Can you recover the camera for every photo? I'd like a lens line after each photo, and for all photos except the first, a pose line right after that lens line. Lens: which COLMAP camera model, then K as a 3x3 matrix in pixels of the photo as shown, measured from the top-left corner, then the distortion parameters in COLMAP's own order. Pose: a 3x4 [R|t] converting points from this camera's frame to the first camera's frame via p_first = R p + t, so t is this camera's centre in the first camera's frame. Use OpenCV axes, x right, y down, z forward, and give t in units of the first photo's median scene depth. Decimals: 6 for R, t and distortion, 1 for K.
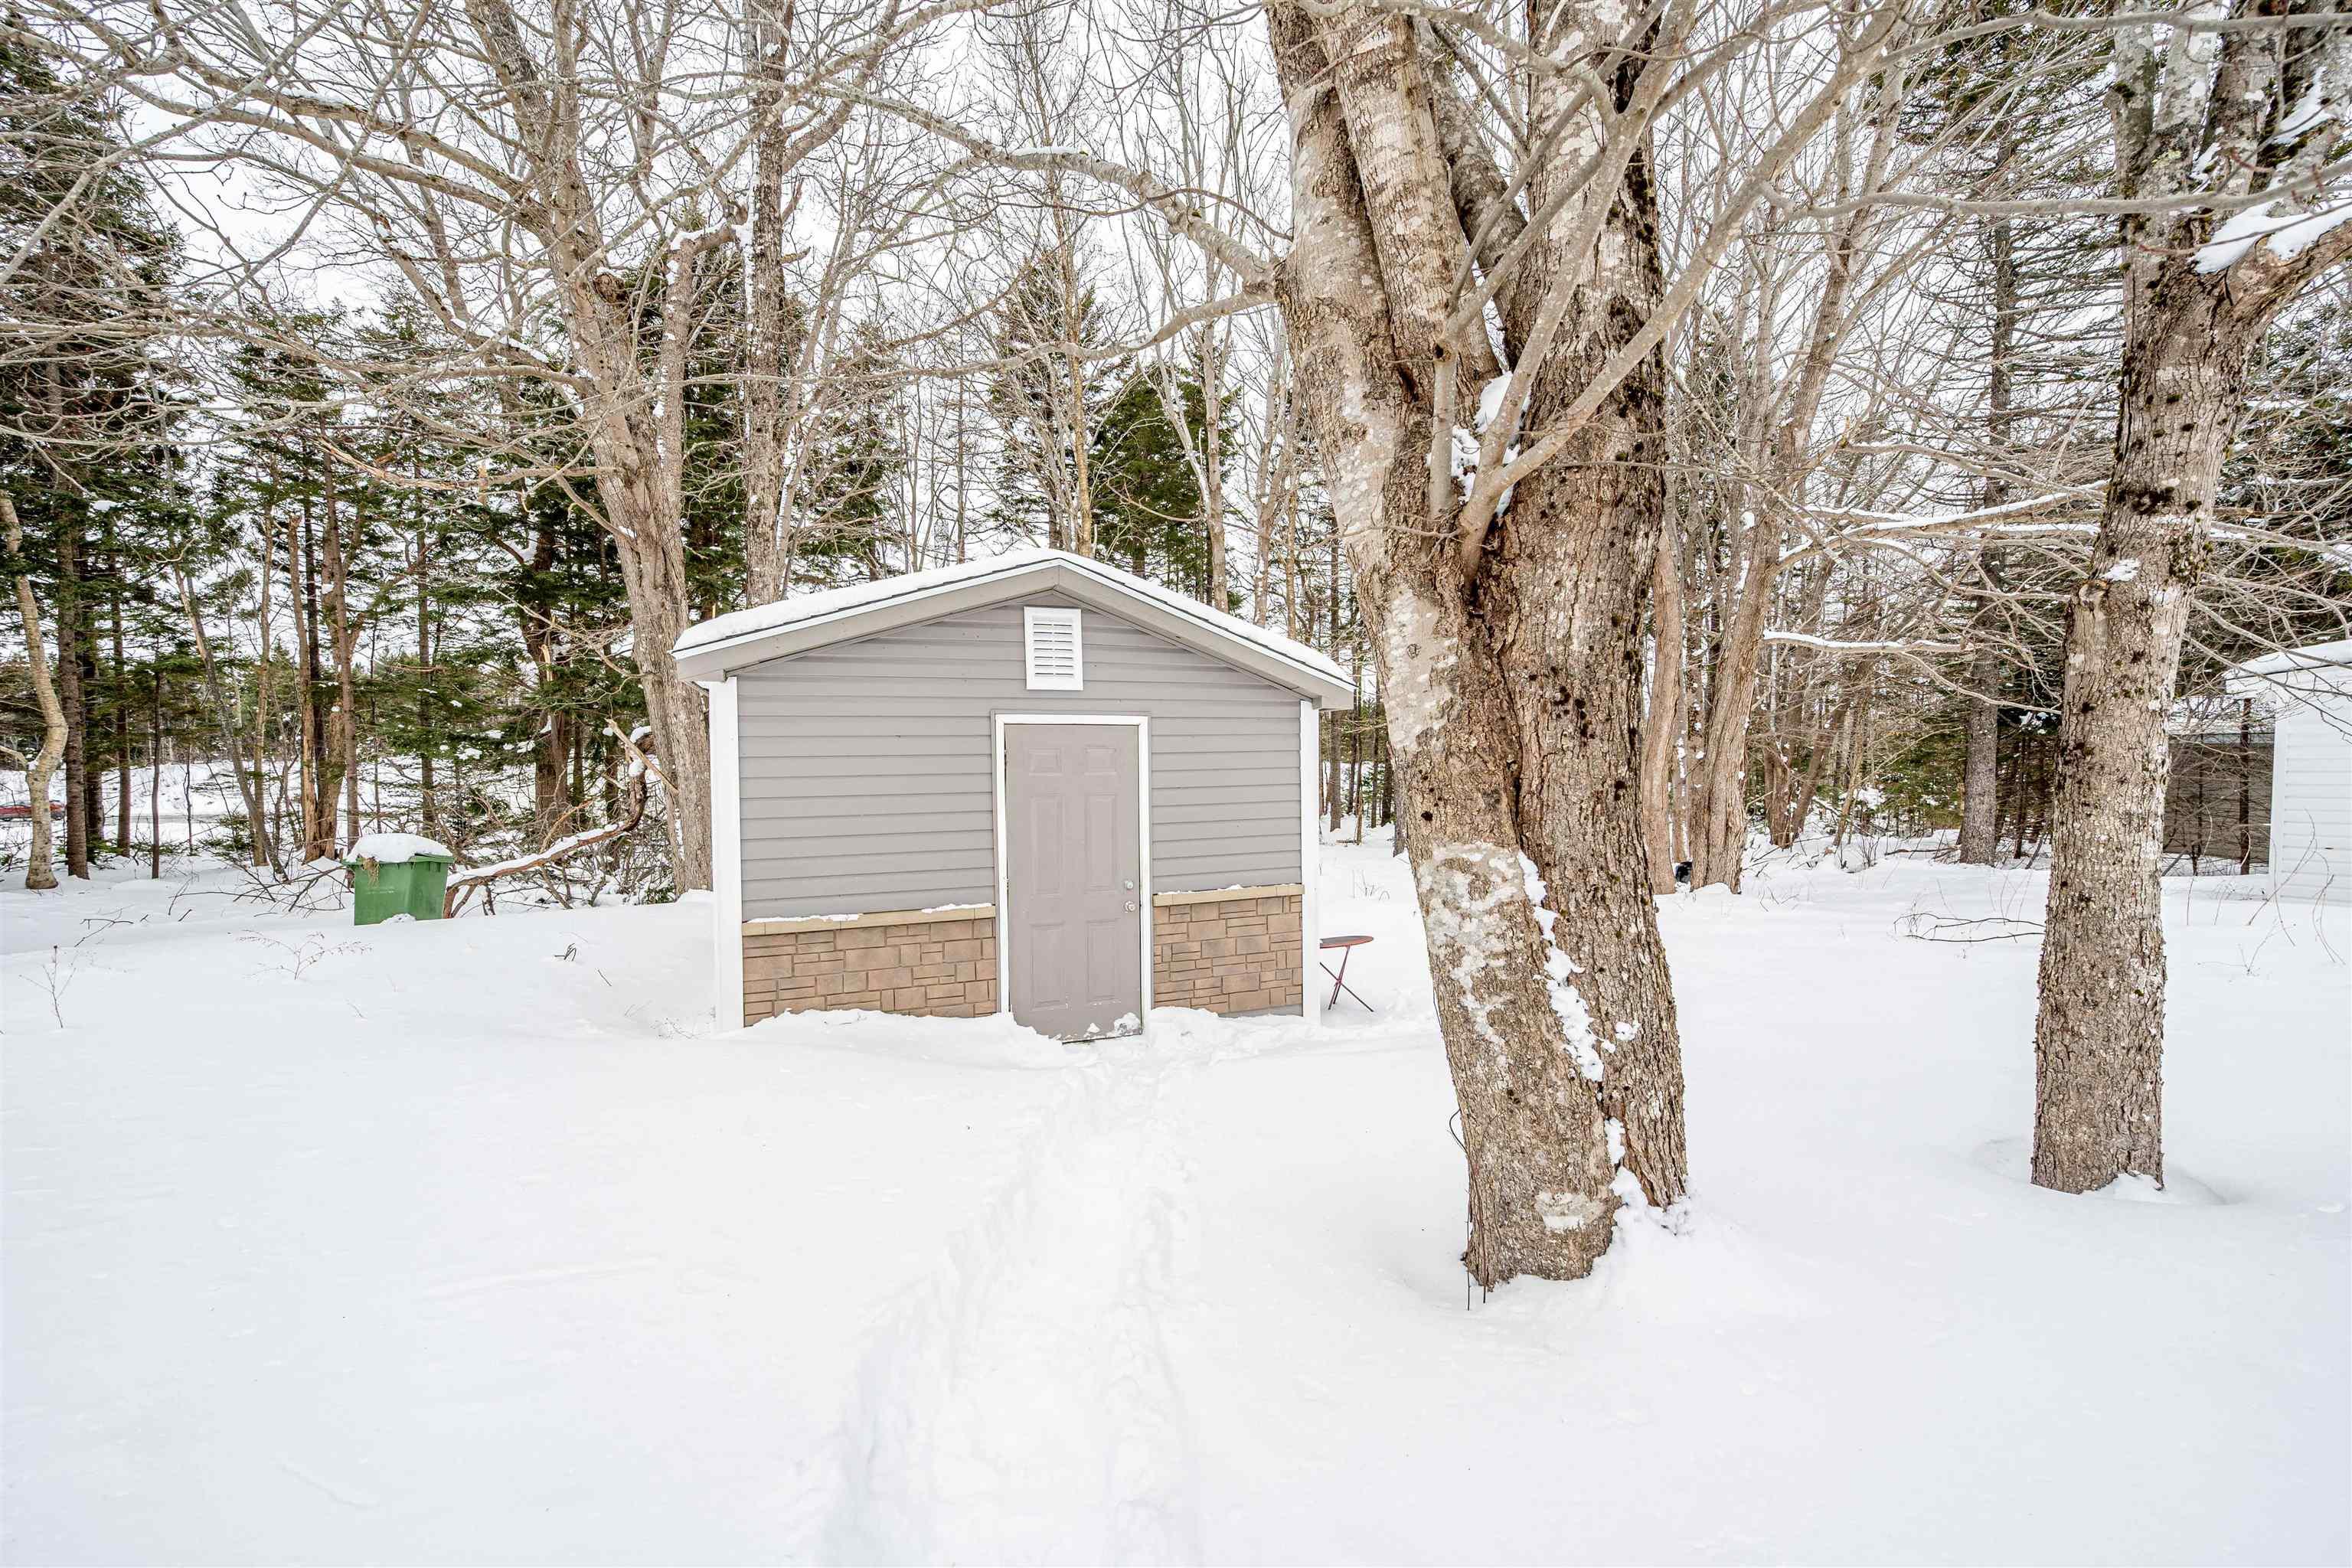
lens RADIAL K [[912.7, 0, 1166.1], [0, 912.7, 800.9], [0, 0, 1]] dist [-0.002384, -0.000014]
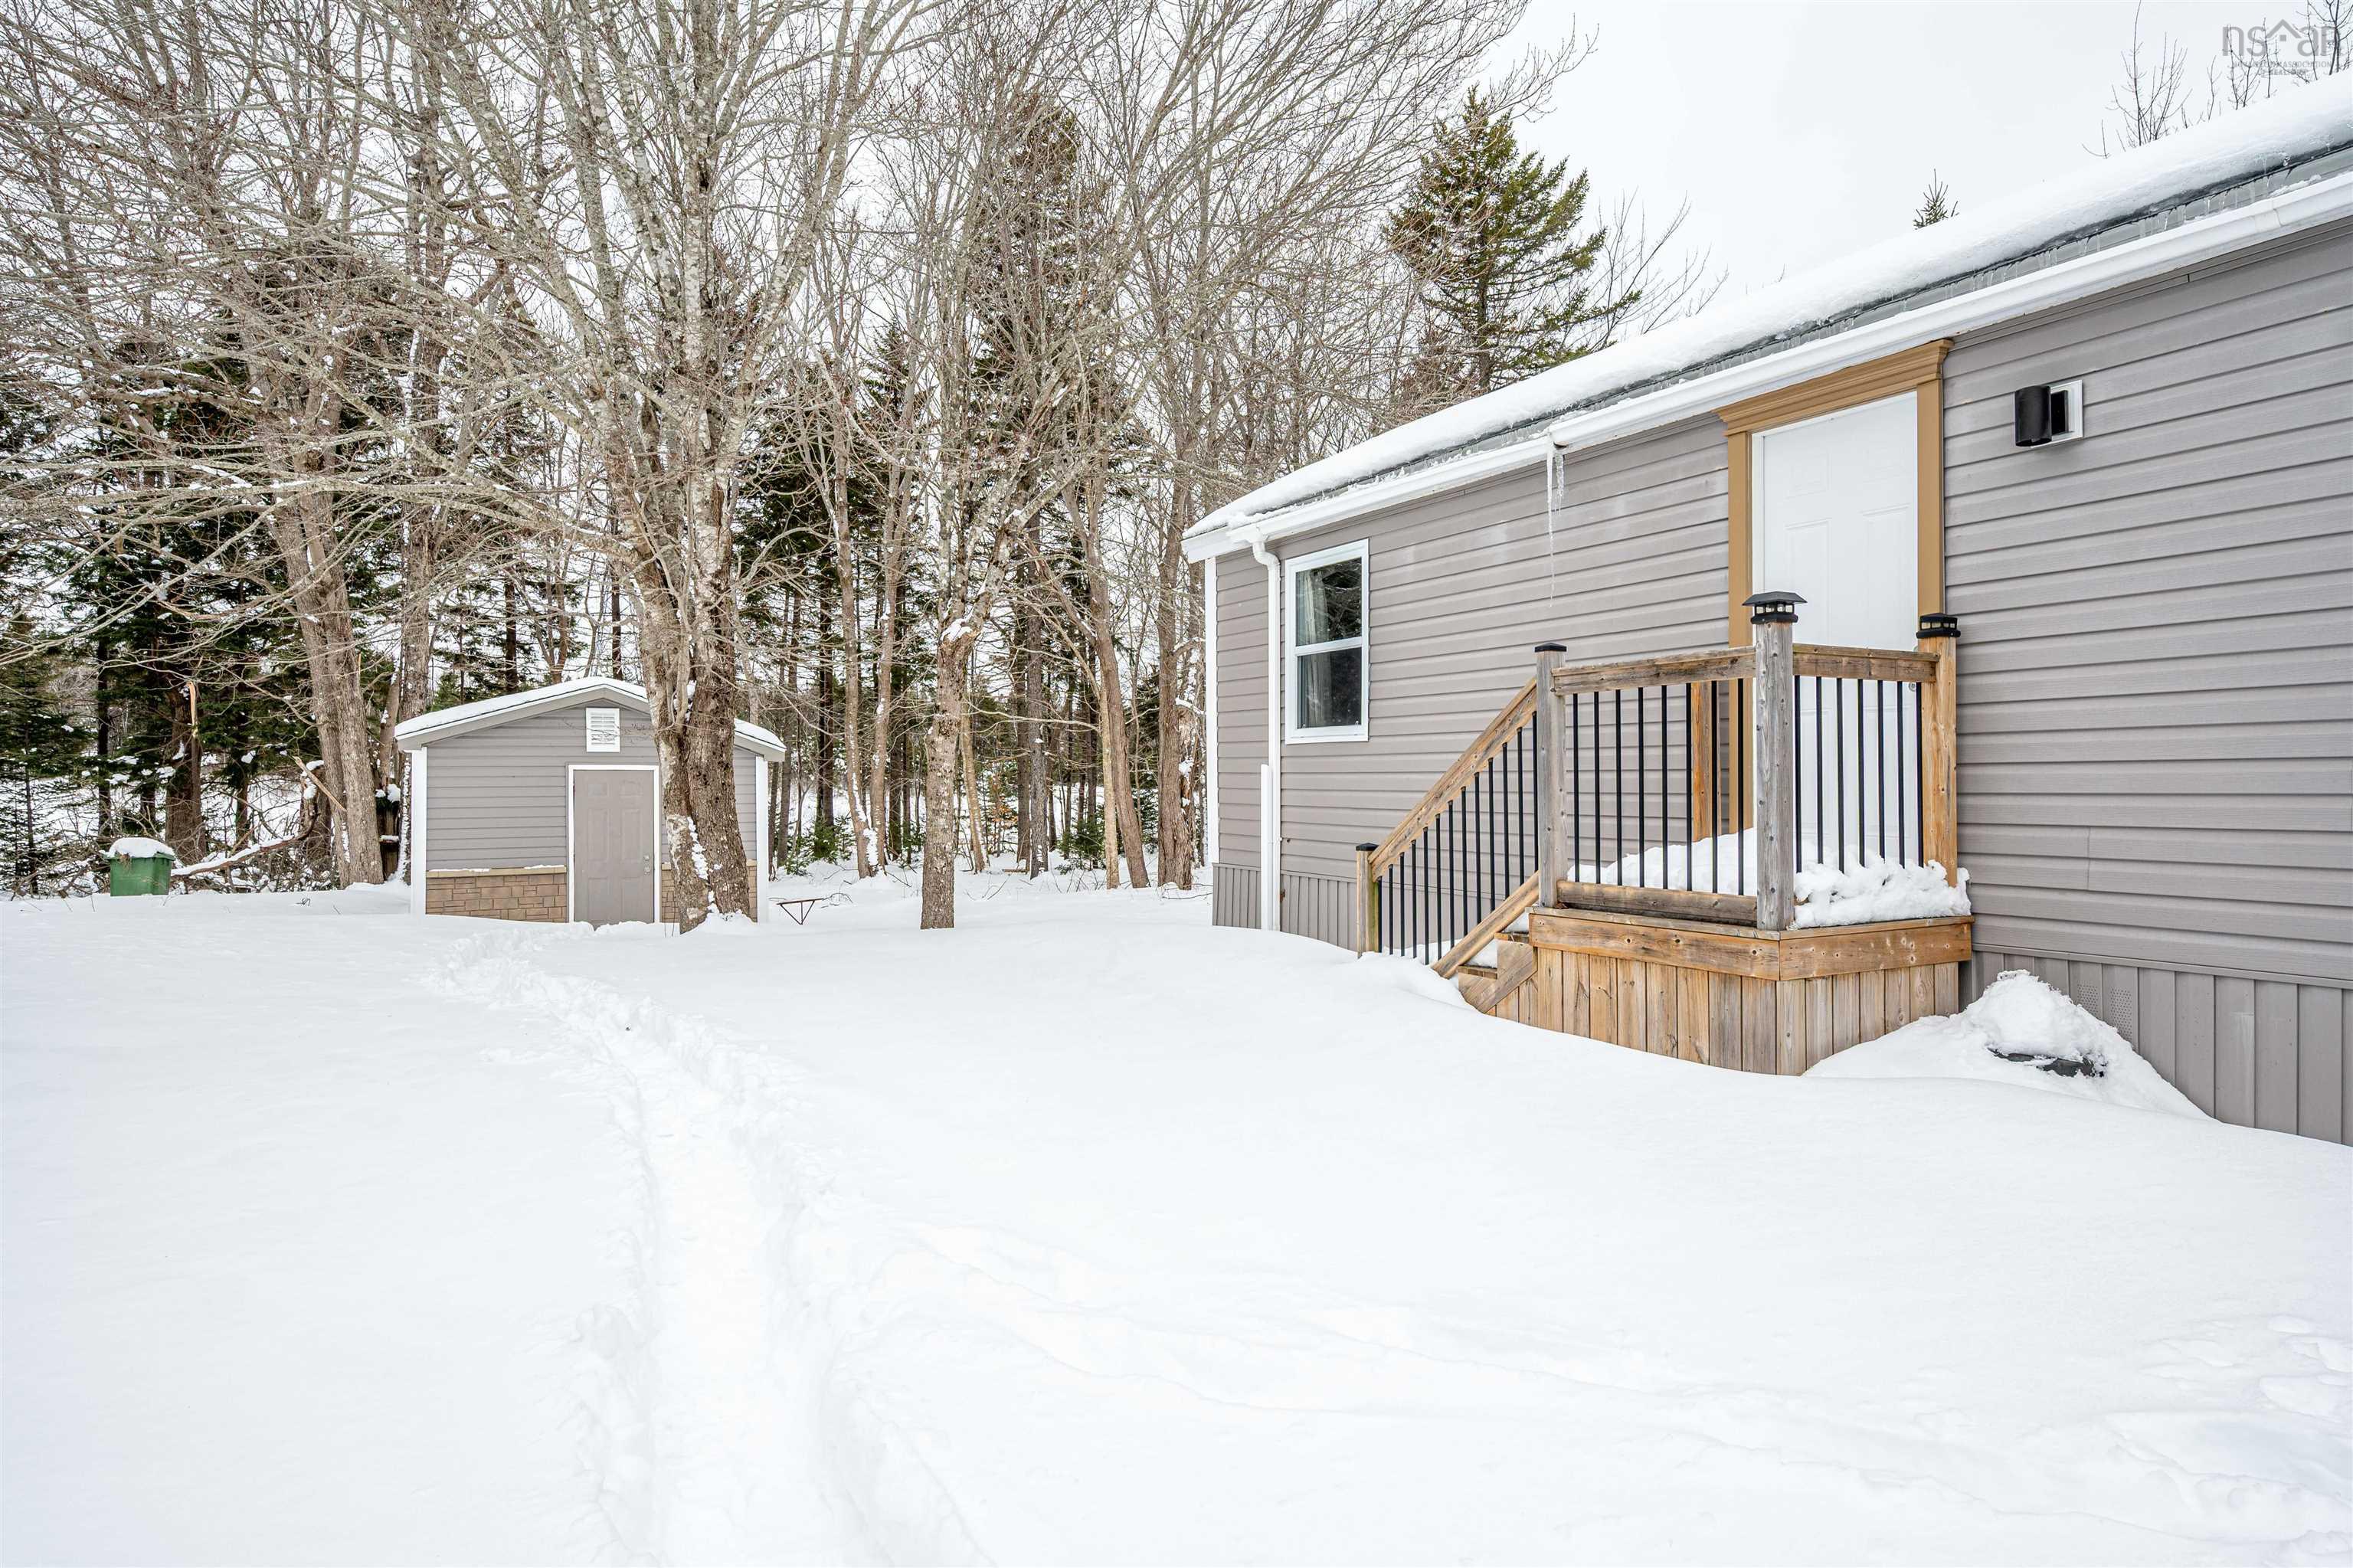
lens RADIAL K [[1336.2, 0, 1187.7], [0, 1336.2, 780.5], [0, 0, 1]] dist [-0.015399, 0.000387]
pose [[0.986808, 0.005830, 0.161791, 0.633703], [0.001918, 0.998860, -0.047689, 0.071360], [-0.161885, 0.047370, 0.985672, -1.928417]]
